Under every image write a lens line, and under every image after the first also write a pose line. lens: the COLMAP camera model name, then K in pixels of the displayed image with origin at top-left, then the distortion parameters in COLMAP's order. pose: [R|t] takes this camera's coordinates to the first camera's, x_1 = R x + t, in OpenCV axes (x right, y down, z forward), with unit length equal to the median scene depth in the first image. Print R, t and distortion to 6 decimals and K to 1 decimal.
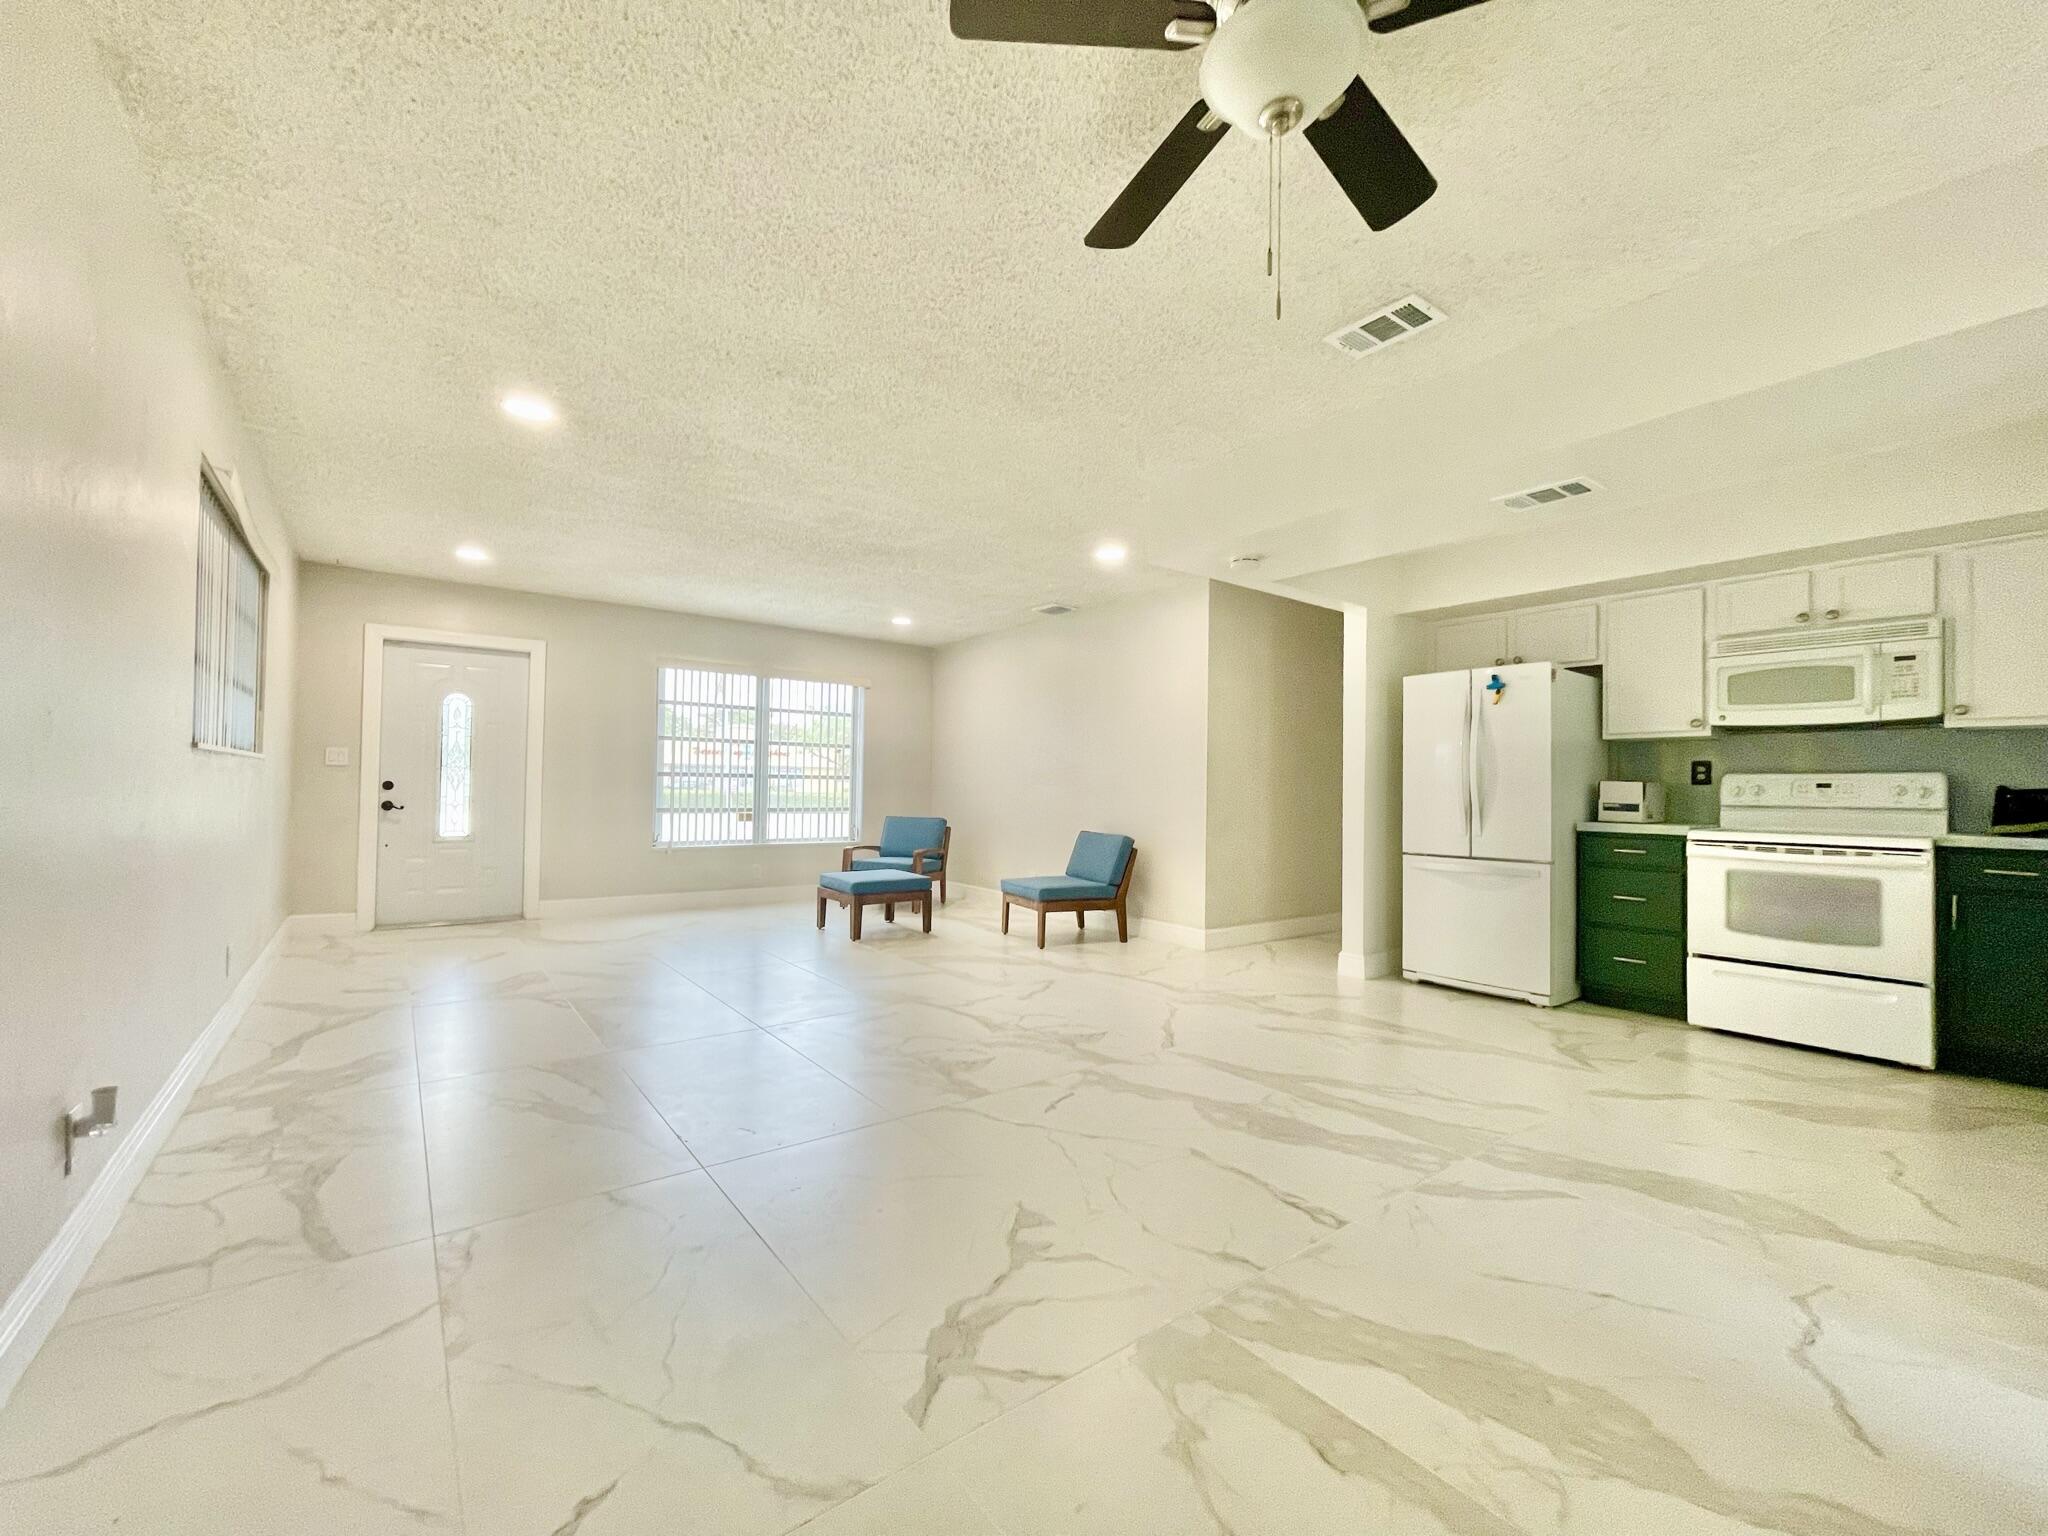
lens RADIAL K [[828.3, 0, 1018.2], [0, 828.3, 770.1], [0, 0, 1]] dist [-0.000126, 0.000191]
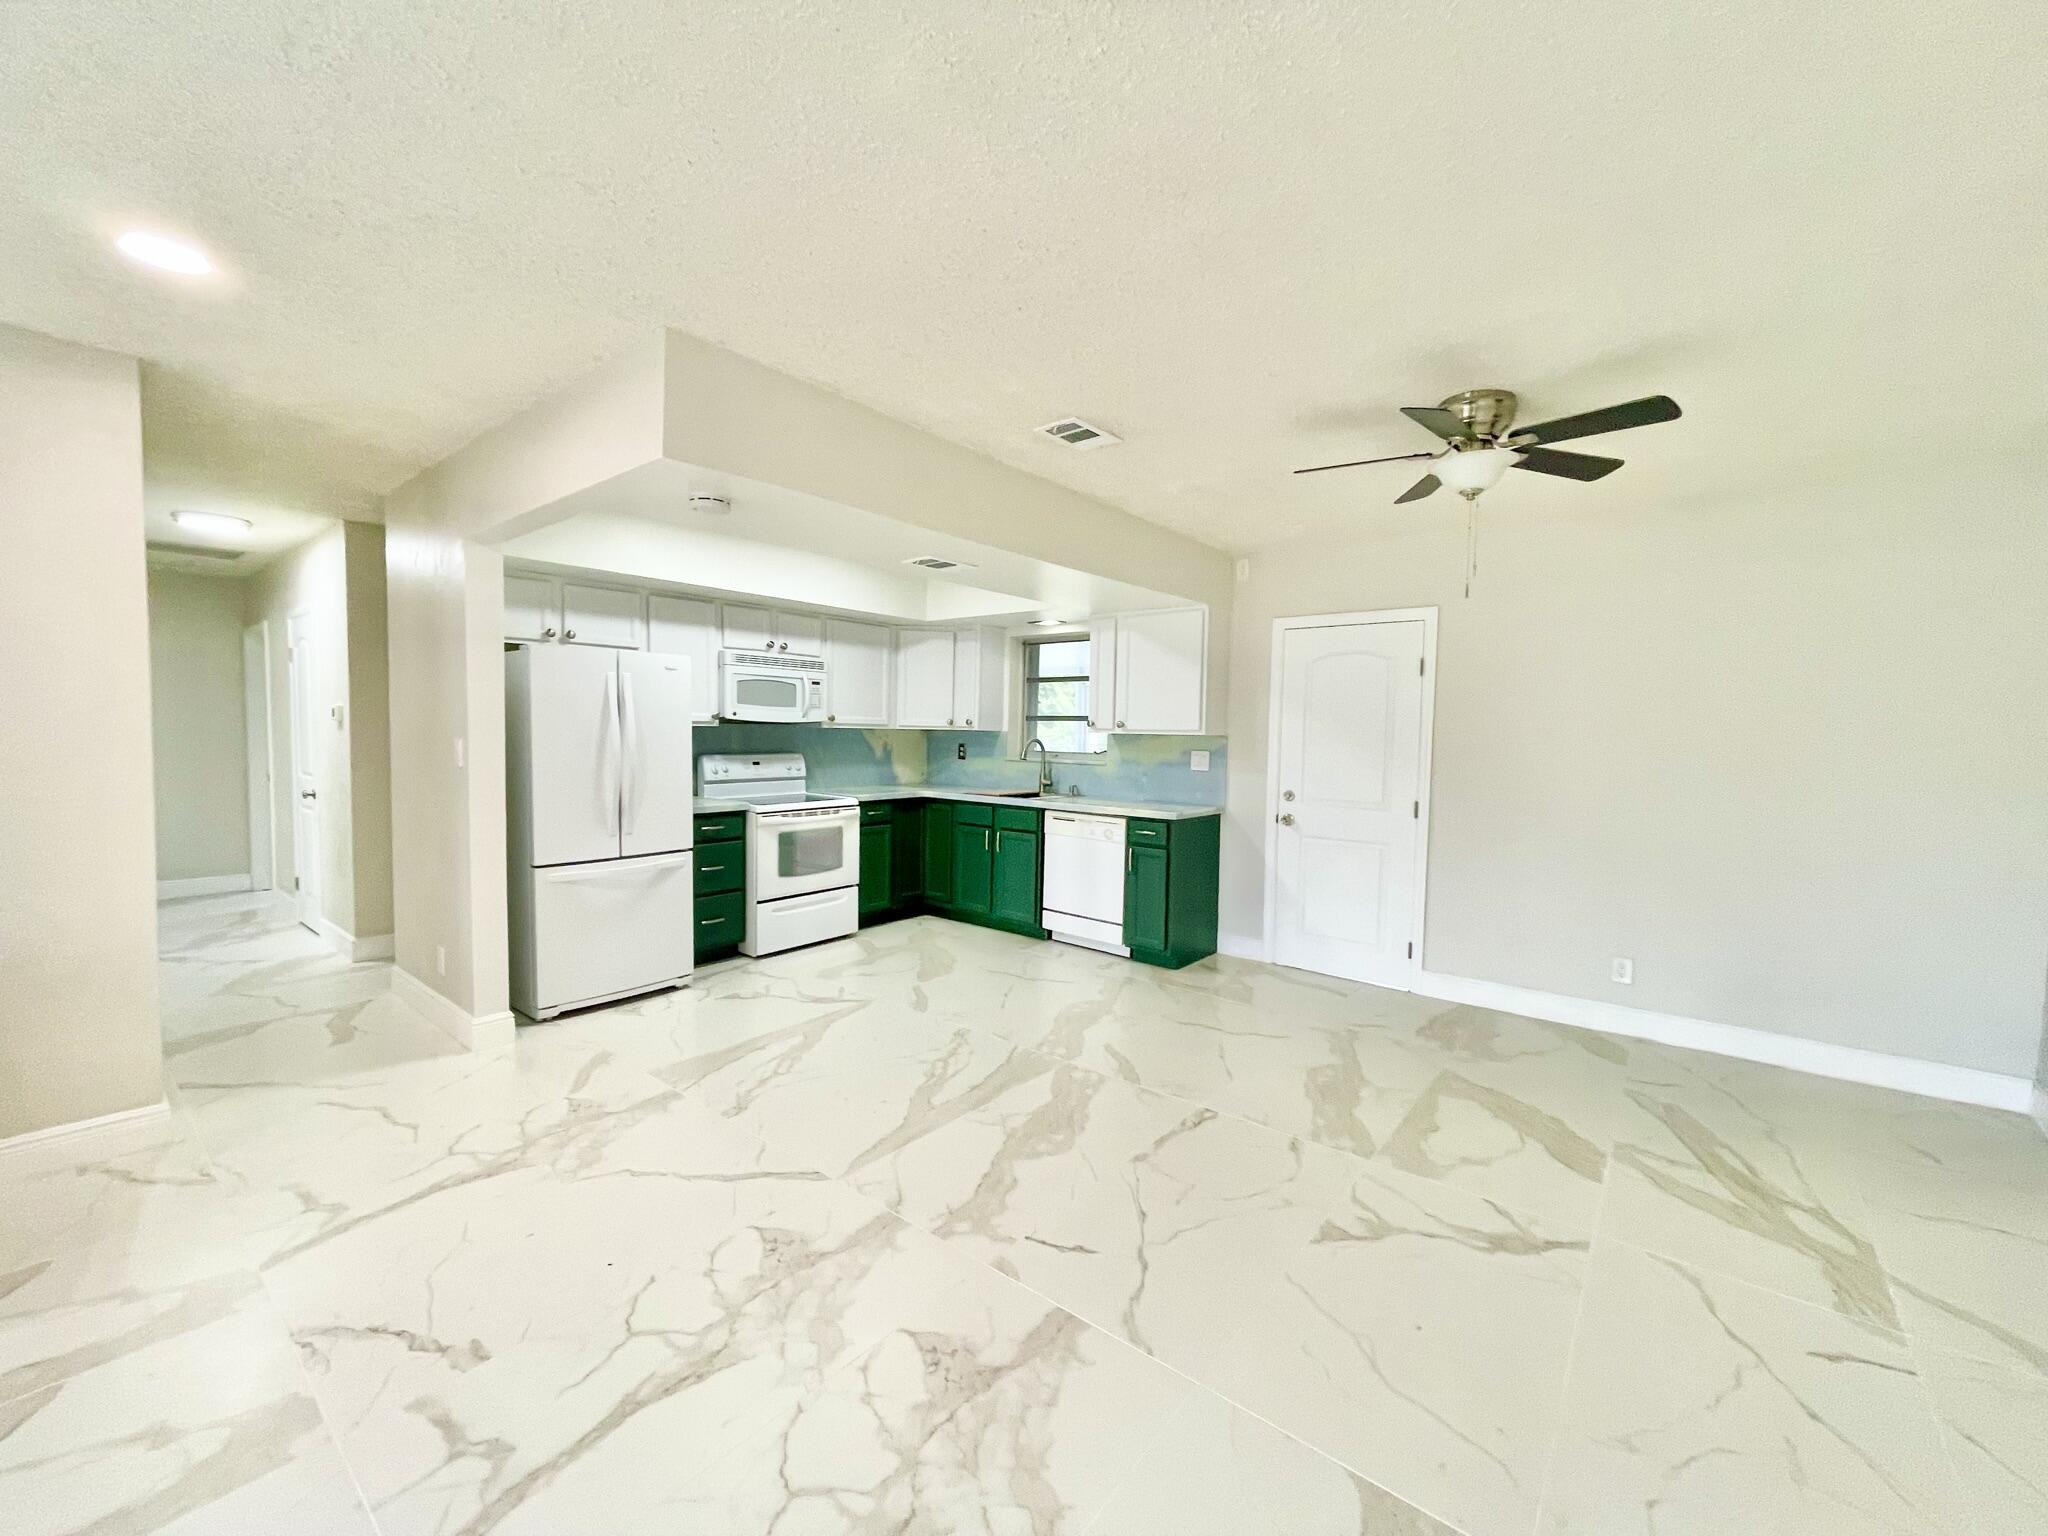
lens RADIAL K [[828.3, 0, 1018.2], [0, 828.3, 770.1], [0, 0, 1]] dist [-0.000126, 0.000191]
pose [[-0.232765, -0.071062, 0.969933, -0.450964], [-0.045848, 0.997020, 0.062044, -0.070147], [-0.971452, -0.030028, -0.235329, 0.813728]]
